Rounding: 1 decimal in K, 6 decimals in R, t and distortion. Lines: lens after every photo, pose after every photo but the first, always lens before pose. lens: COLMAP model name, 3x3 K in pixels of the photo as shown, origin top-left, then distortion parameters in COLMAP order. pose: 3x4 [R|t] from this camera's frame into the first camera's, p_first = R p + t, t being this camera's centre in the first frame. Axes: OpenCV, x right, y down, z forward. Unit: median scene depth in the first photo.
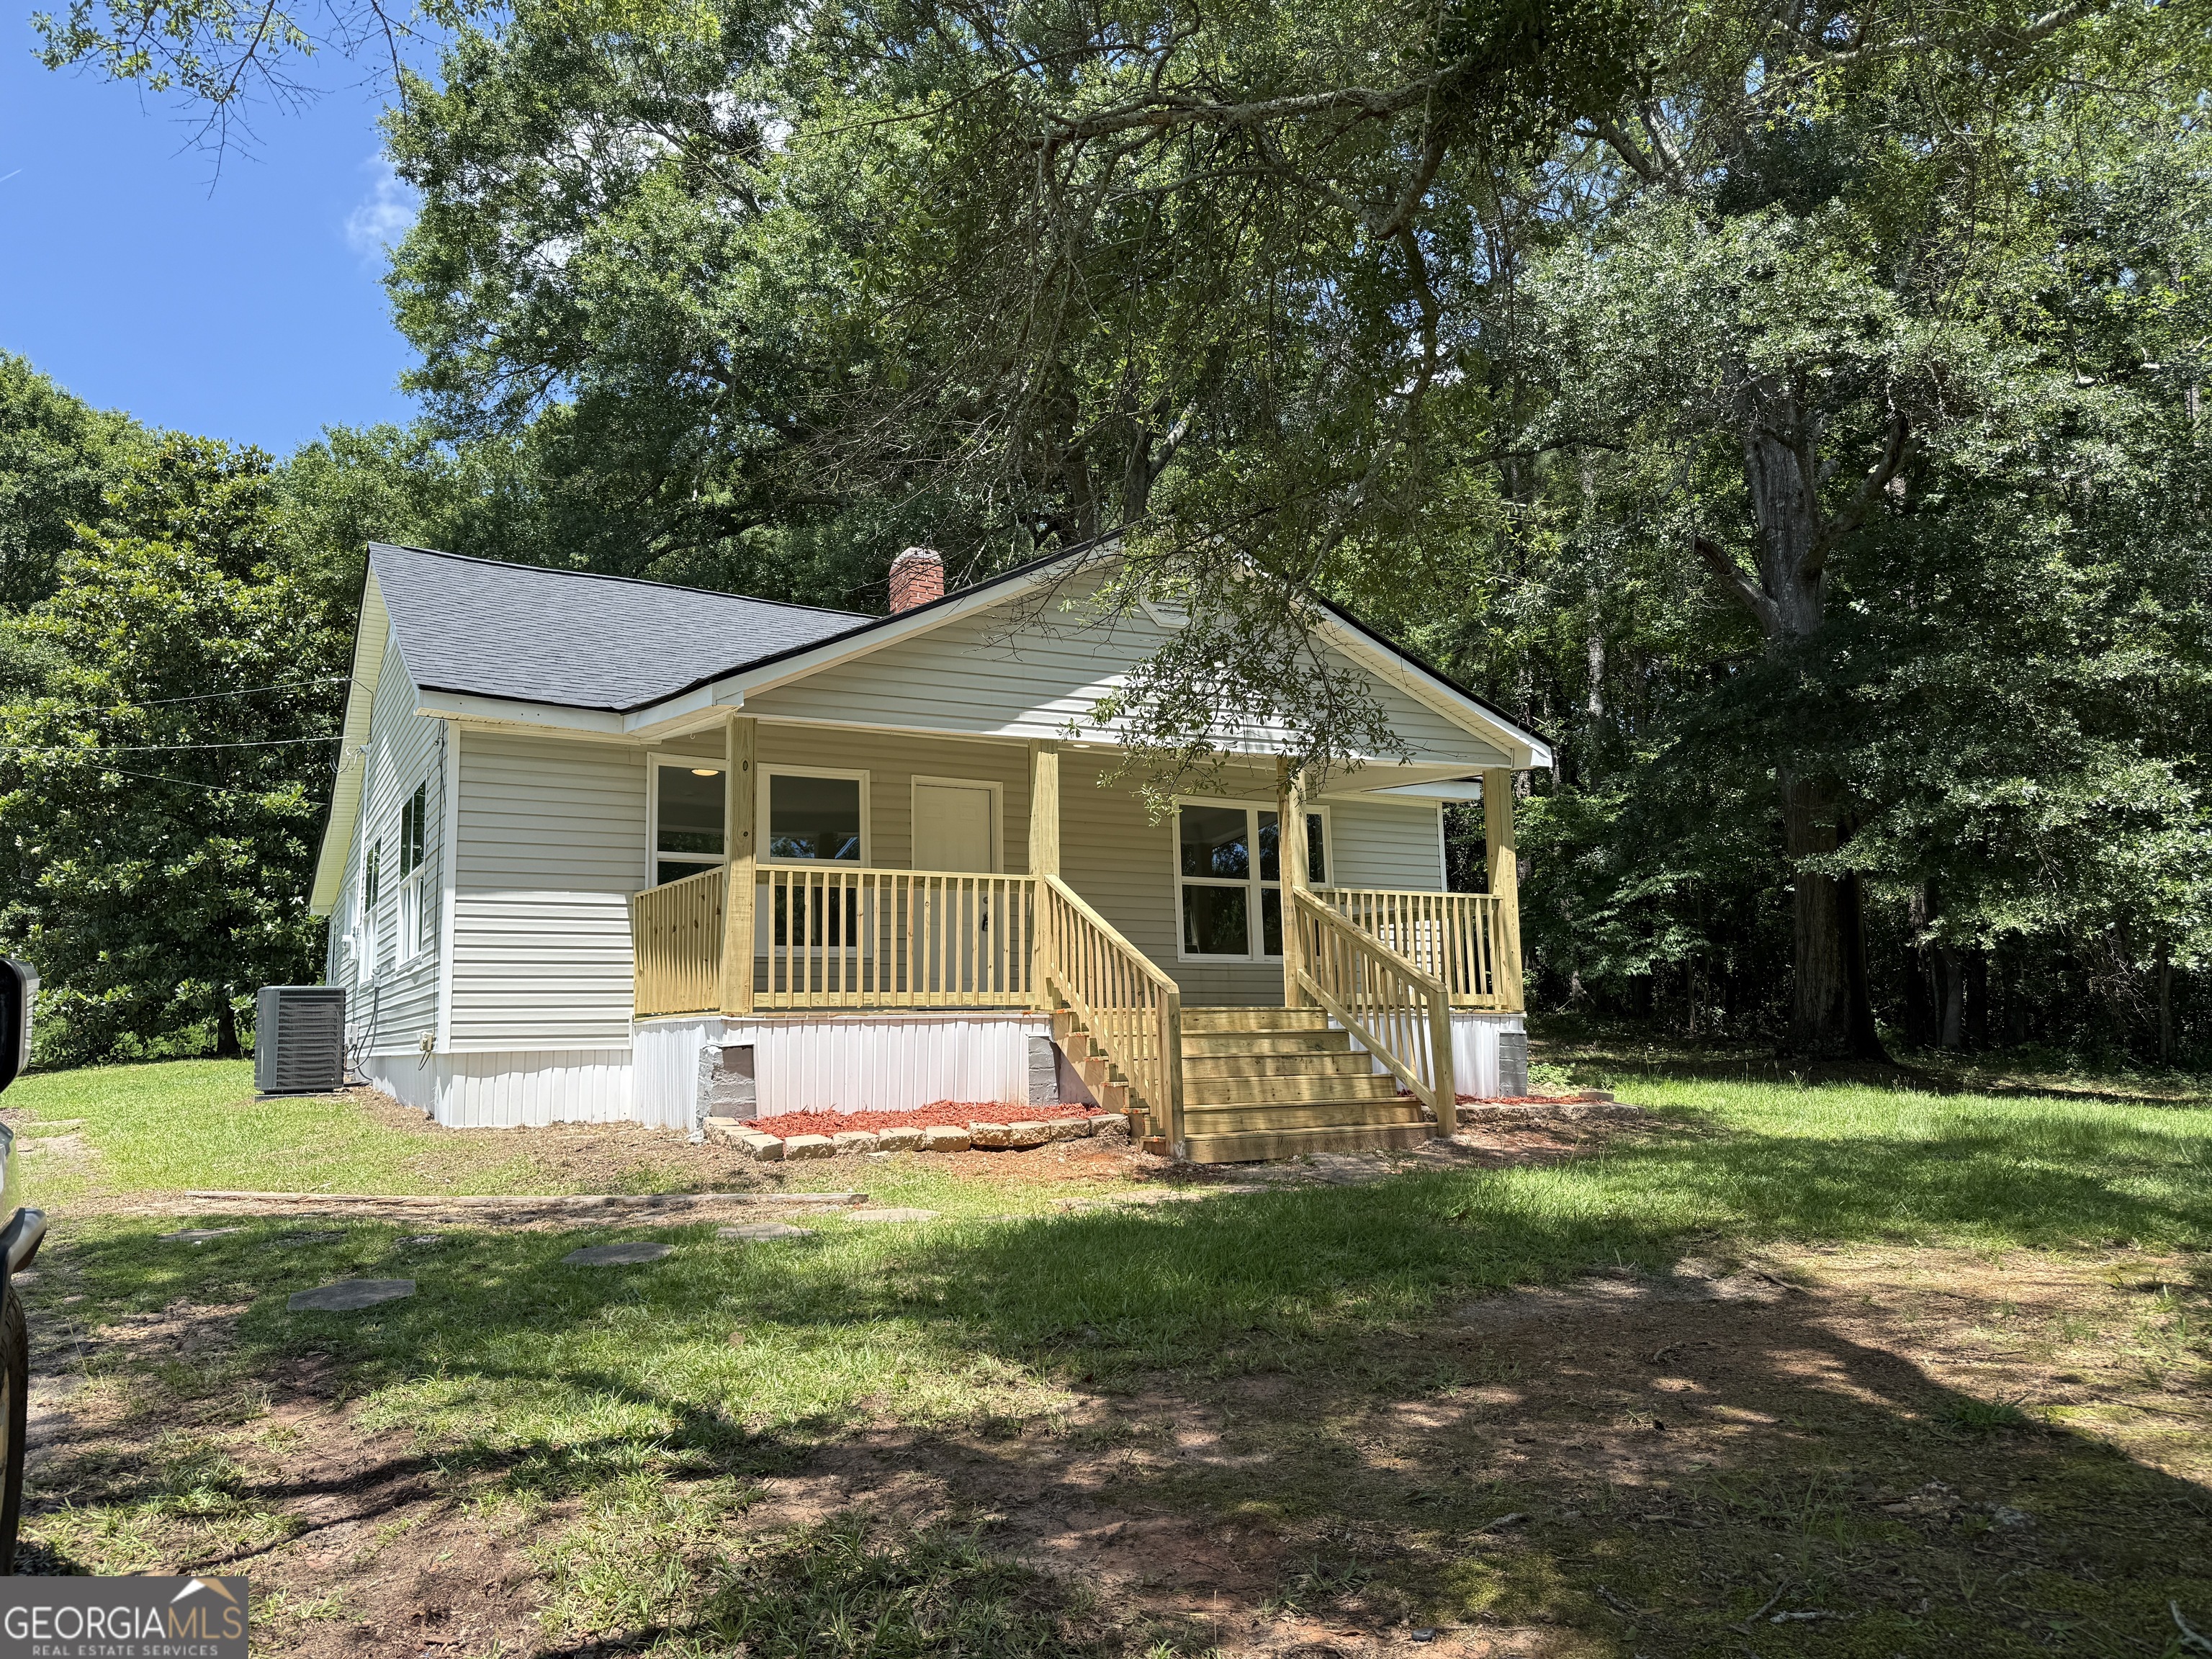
lens RADIAL K [[1558.5, 0, 1104.0], [0, 1558.5, 806.4], [0, 0, 1]] dist [0.056362, -0.071147]
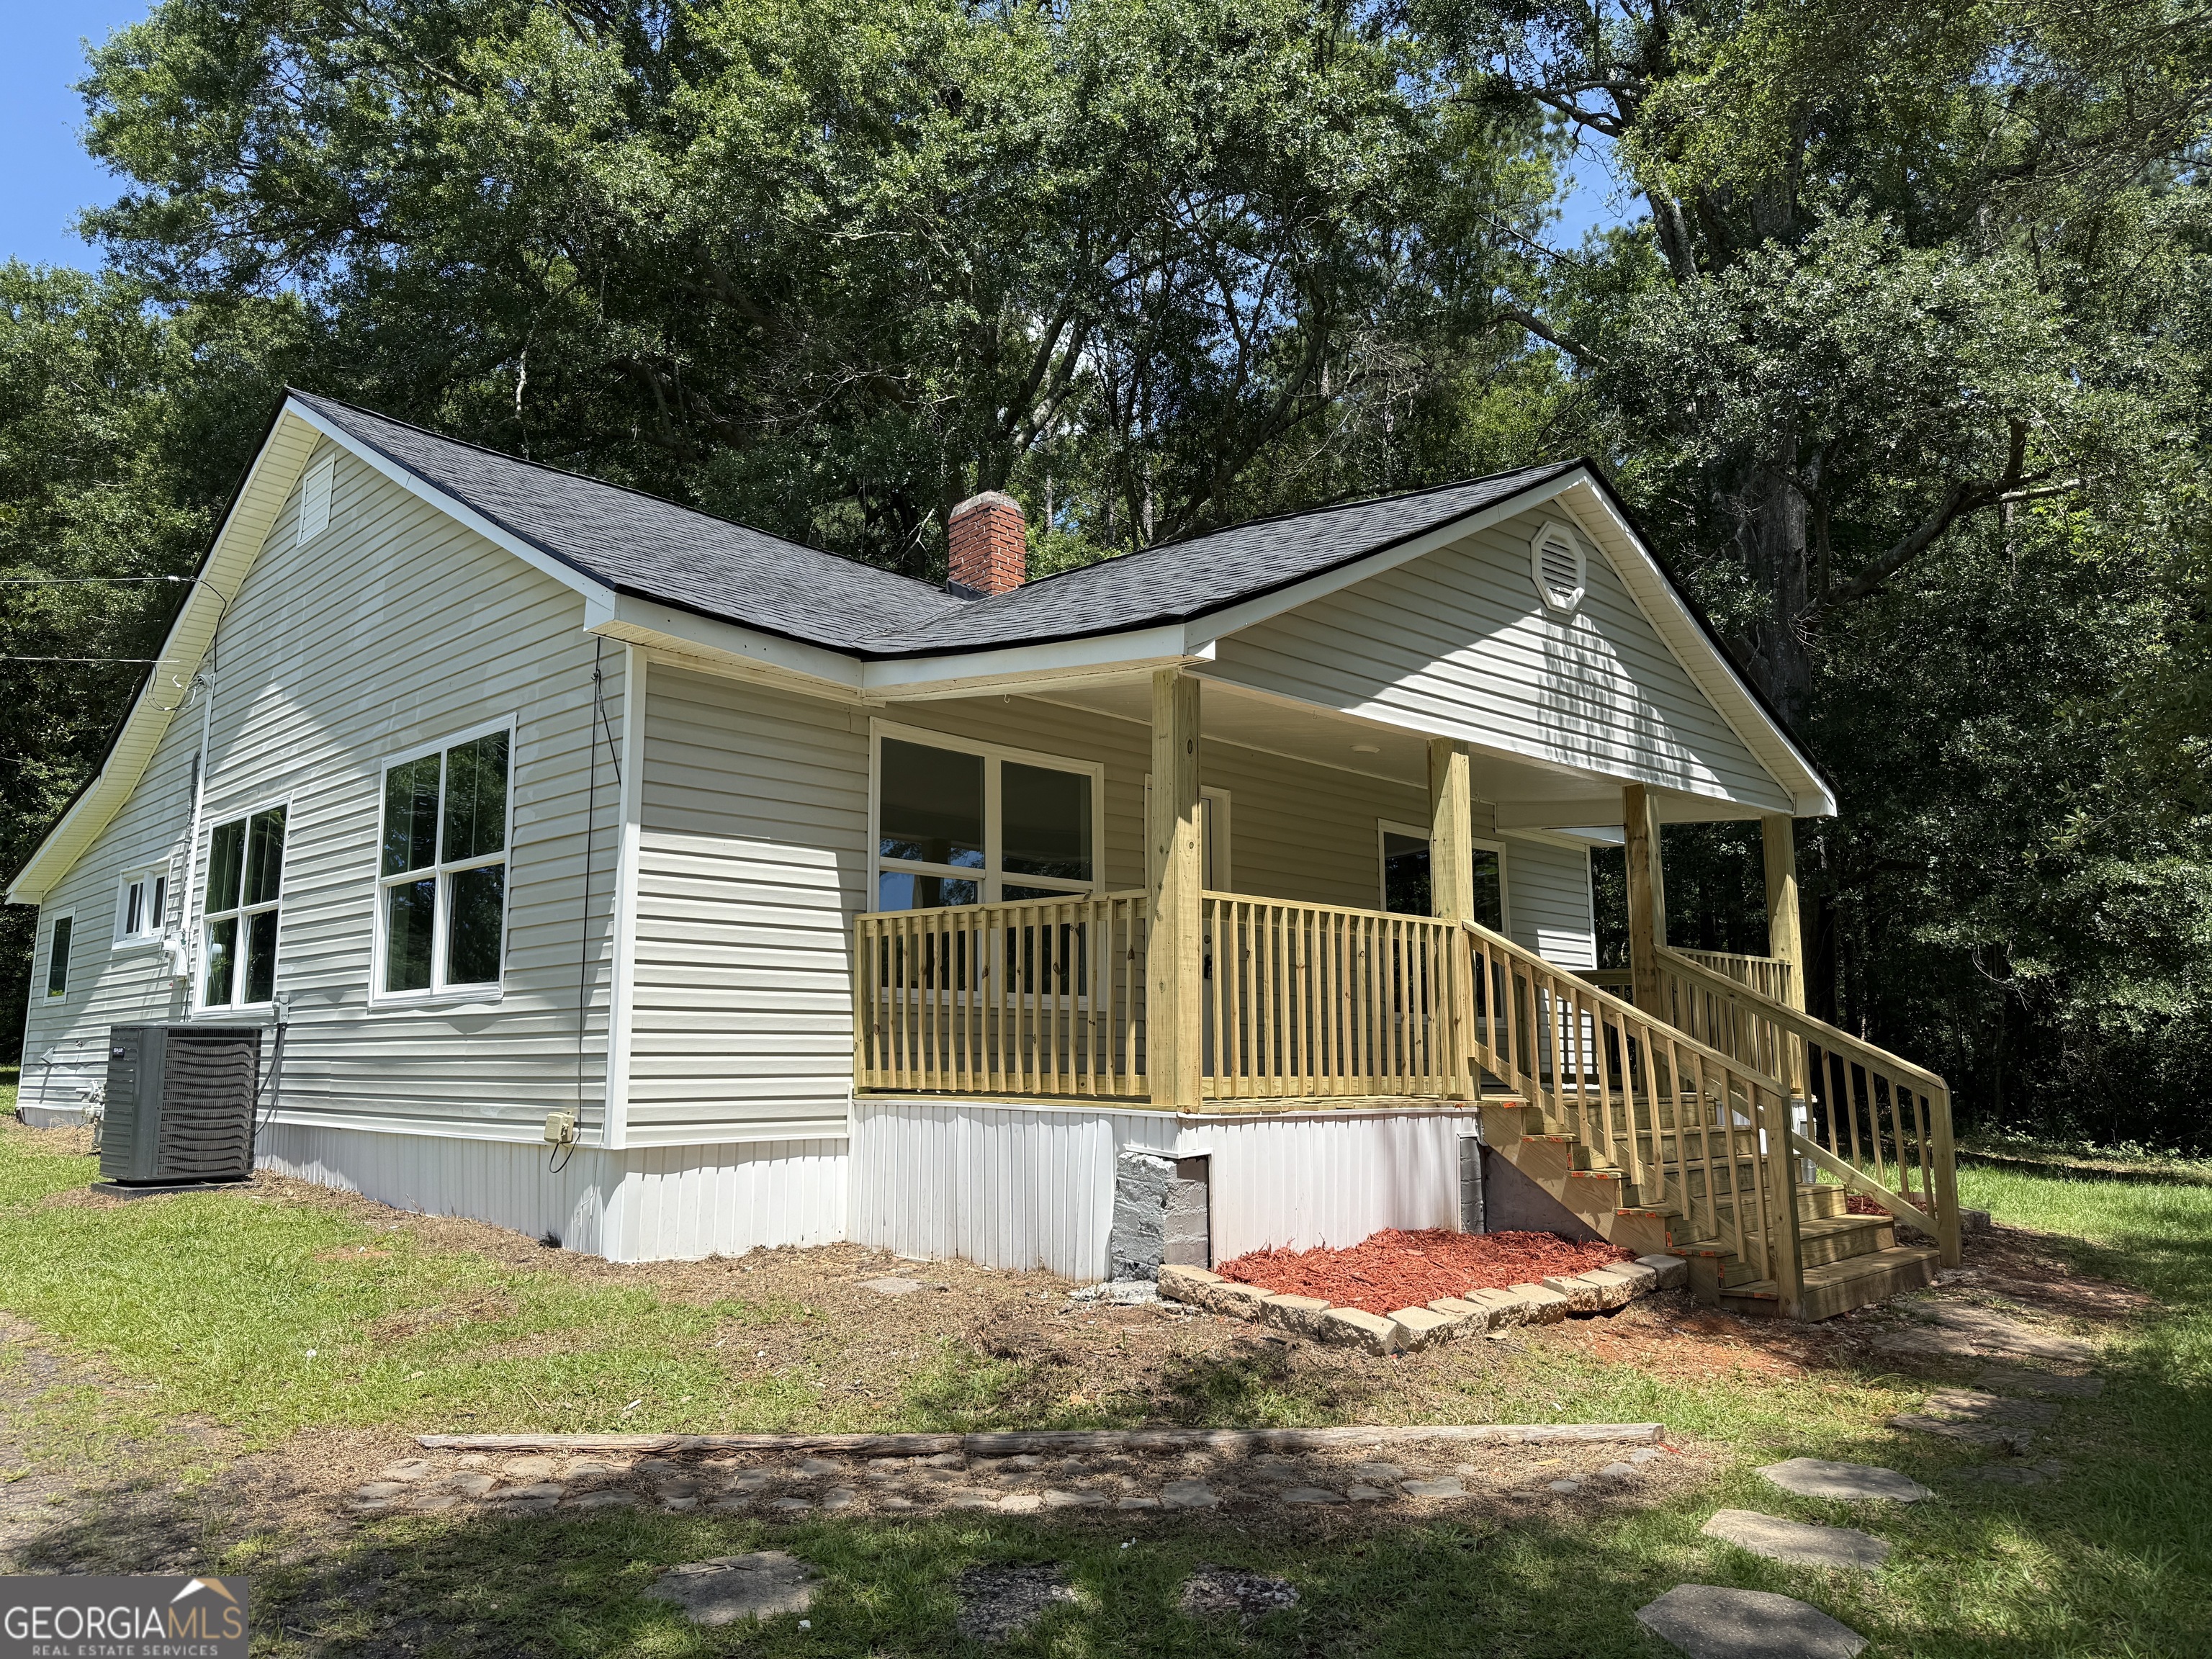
lens RADIAL K [[1558.5, 0, 1085.8], [0, 1558.5, 832.7], [0, 0, 1]] dist [0.056362, -0.071147]
pose [[0.964179, 0.058446, 0.258733, -0.387336], [-0.059251, 0.998232, -0.004694, 0.015785], [-0.258550, -0.010804, 0.965937, 0.298191]]
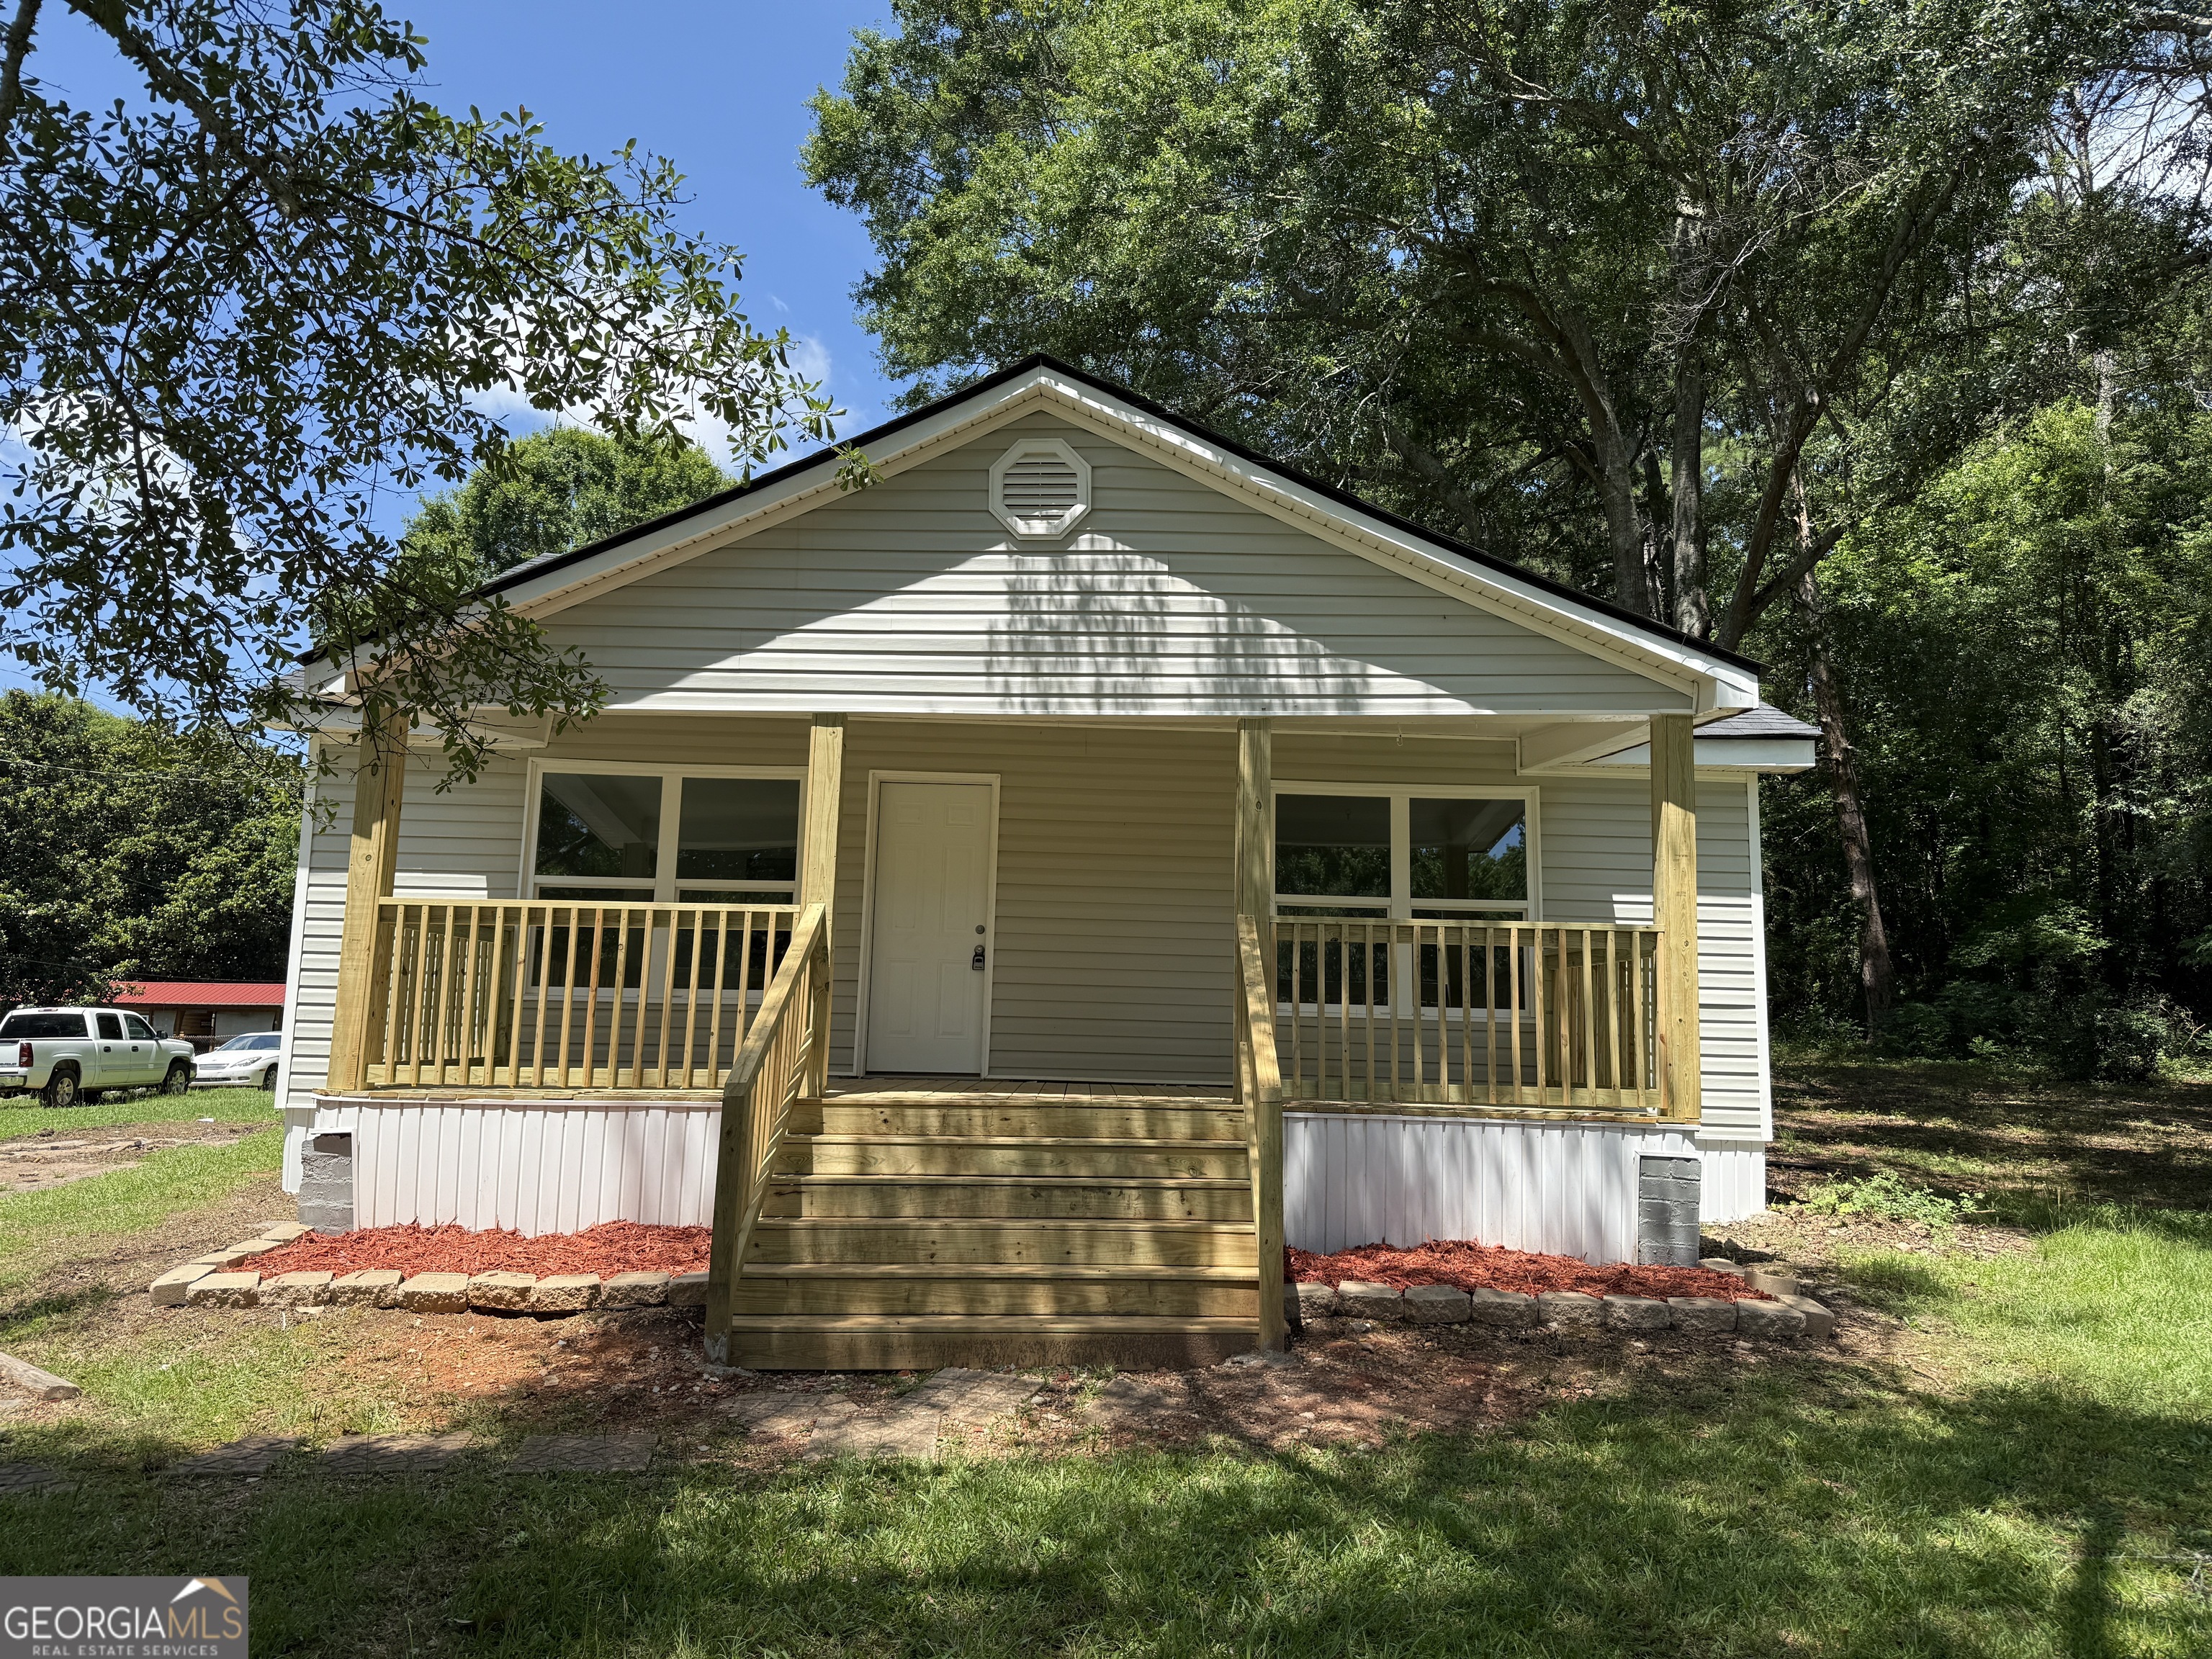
lens RADIAL K [[1558.5, 0, 1109.0], [0, 1558.5, 837.0], [0, 0, 1]] dist [0.056362, -0.071147]
pose [[0.888337, -0.026979, -0.458398, 0.383901], [0.035516, 0.999319, 0.010011, 0.010860], [0.457816, -0.025174, 0.888691, 0.406236]]
